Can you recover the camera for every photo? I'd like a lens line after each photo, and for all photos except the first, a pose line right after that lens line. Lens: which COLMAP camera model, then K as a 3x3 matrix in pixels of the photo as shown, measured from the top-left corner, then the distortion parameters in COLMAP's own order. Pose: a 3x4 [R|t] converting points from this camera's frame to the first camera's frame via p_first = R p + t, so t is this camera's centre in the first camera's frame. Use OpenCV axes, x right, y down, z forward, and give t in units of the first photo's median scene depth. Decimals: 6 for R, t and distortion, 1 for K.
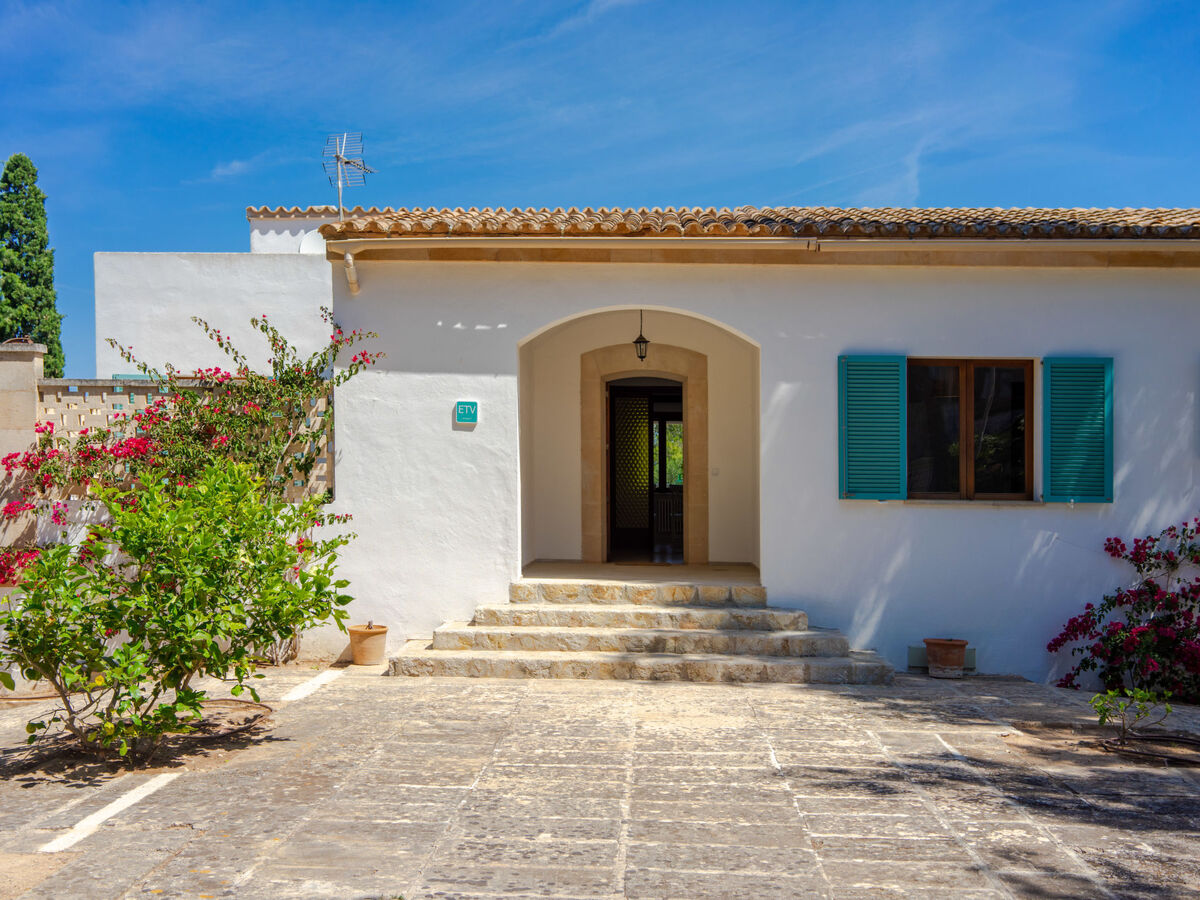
lens RADIAL K [[1521.7, 0, 601.4], [0, 1521.7, 510.7], [0, 0, 1]] dist [0.016834, -0.066127]
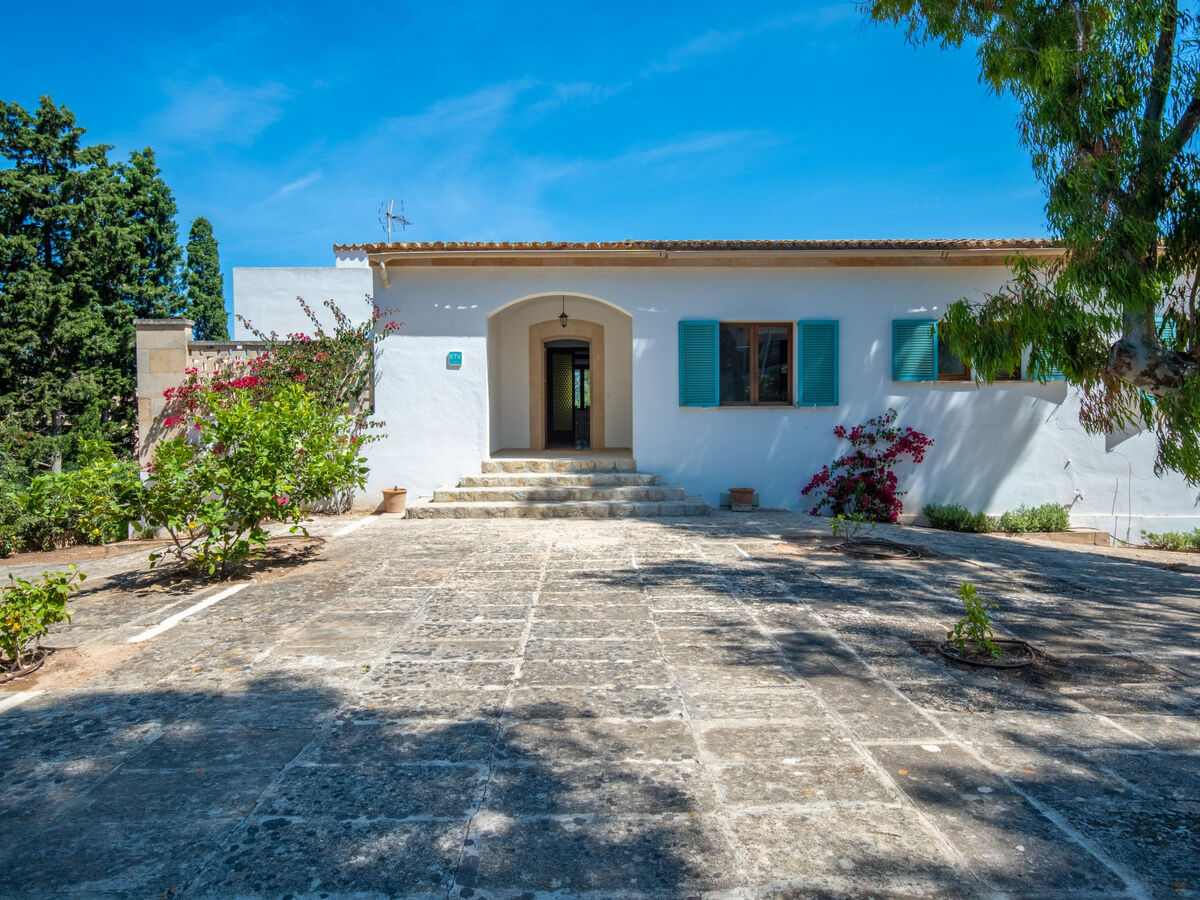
lens RADIAL K [[1478.6, 0, 600.0], [0, 1478.6, 450.0], [0, 0, 1]] dist [0.015022, 0.042549]
pose [[0.990311, -0.019794, 0.137449, -0.148608], [0.008428, 0.996531, 0.082790, -0.092485], [-0.138611, -0.080829, 0.987043, -0.571647]]
